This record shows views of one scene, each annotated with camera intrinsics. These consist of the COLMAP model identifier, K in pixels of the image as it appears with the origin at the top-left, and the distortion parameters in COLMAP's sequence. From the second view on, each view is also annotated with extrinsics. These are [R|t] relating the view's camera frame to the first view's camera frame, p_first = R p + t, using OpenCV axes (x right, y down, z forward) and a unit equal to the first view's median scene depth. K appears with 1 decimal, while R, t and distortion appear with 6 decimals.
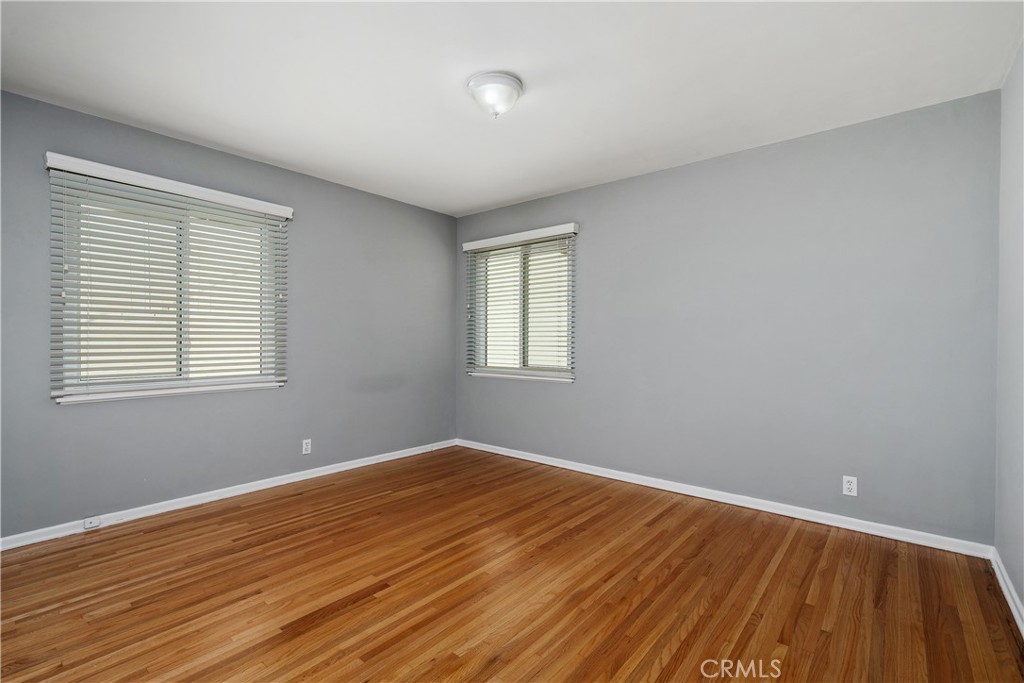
lens RADIAL K [[464.1, 0, 505.5], [0, 464.1, 344.6], [0, 0, 1]] dist [-0.009015, 0.000109]
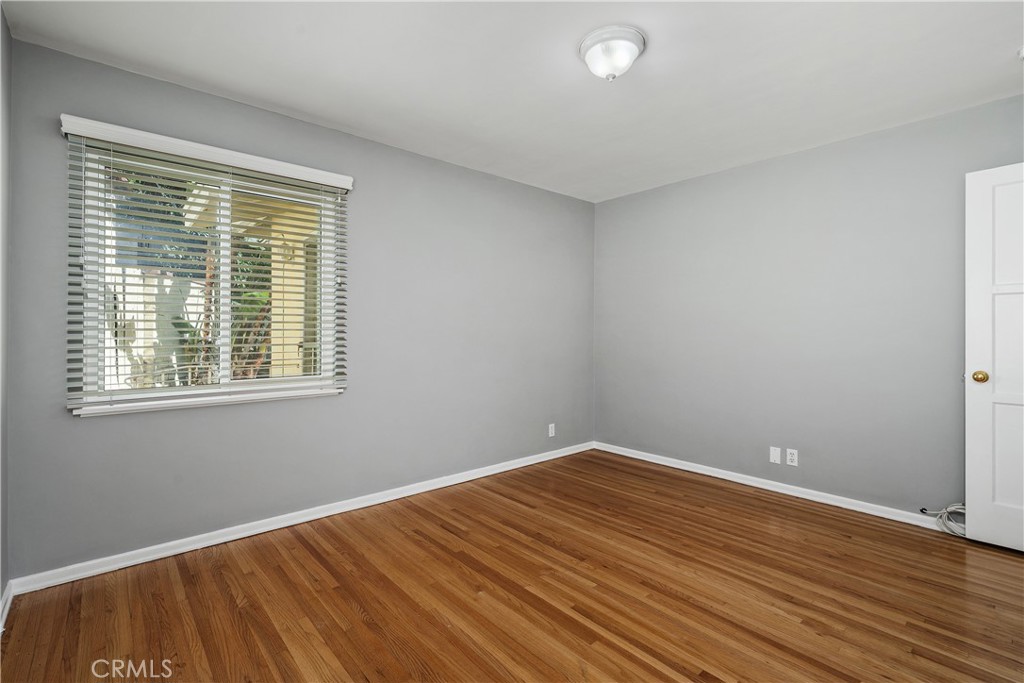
lens RADIAL K [[464.1, 0, 511.5], [0, 464.1, 334.1], [0, 0, 1]] dist [-0.009015, 0.000109]
pose [[0.158731, -0.007385, 0.987294, -0.766922], [0.013986, 0.999889, 0.005231, -0.015970], [-0.987223, 0.012978, 0.158816, 0.888126]]
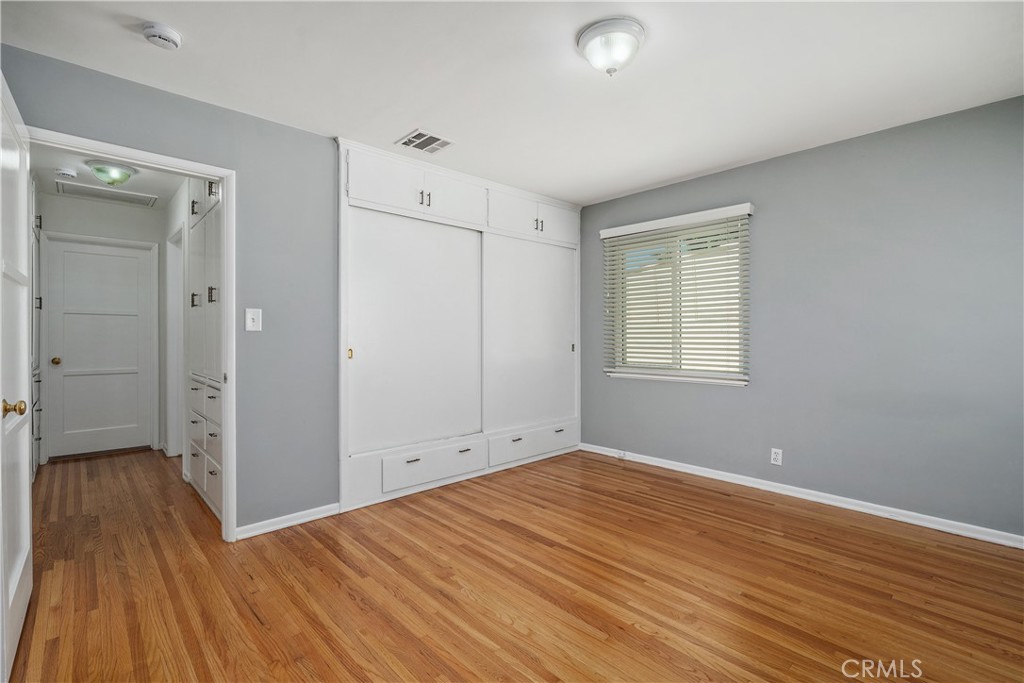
lens RADIAL K [[464.1, 0, 508.0], [0, 464.1, 337.2], [0, 0, 1]] dist [-0.009015, 0.000109]
pose [[-0.121971, -0.000847, -0.992533, 0.705265], [-0.012751, 0.999918, 0.000713, -0.009642], [0.992452, 0.012743, -0.121972, 0.776101]]
